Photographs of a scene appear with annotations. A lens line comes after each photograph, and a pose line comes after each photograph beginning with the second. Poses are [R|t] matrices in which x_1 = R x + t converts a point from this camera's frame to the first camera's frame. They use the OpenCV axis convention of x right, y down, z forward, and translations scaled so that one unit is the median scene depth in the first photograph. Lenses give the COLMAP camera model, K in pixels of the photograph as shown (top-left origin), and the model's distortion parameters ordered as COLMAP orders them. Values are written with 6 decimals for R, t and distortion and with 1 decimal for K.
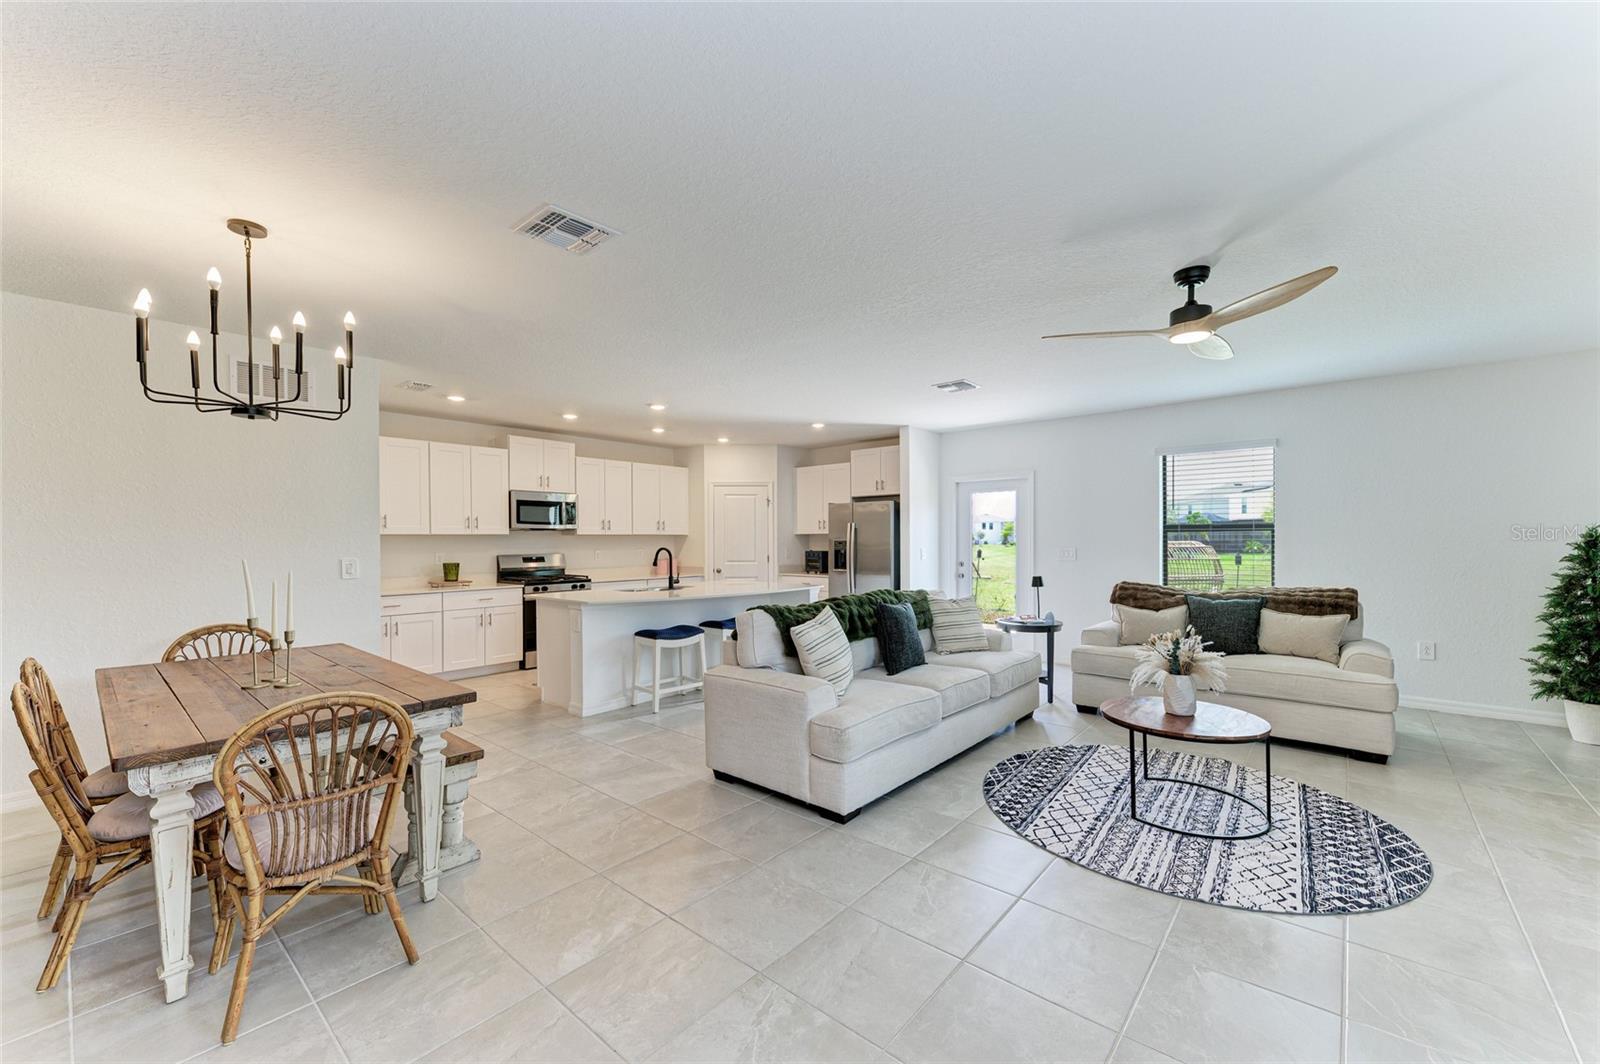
lens RADIAL K [[619.9, 0, 814.4], [0, 619.9, 545.6], [0, 0, 1]] dist [0.002791, 0.000104]
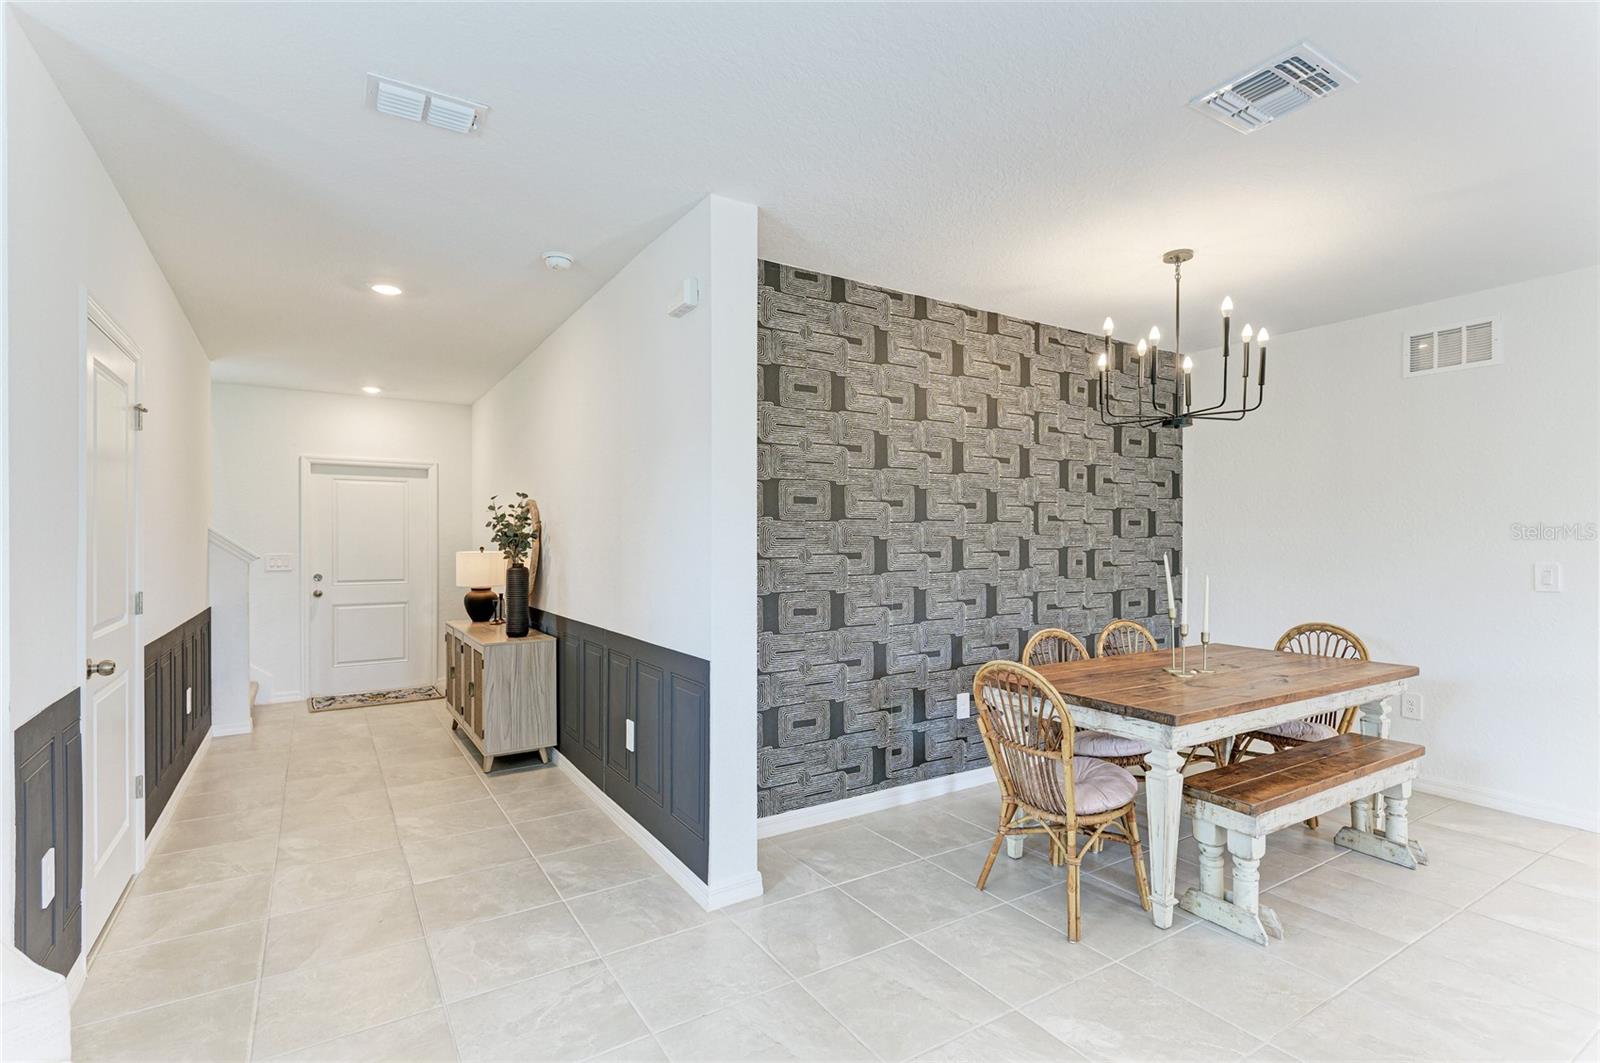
lens RADIAL K [[759.3, 0, 796.5], [0, 759.3, 540.5], [0, 0, 1]] dist [0.023011, -0.001371]
pose [[-0.301557, 0.006183, -0.953428, 0.457944], [-0.006615, 0.999941, 0.008576, -0.008527], [0.953425, 0.008893, -0.301499, 0.597956]]
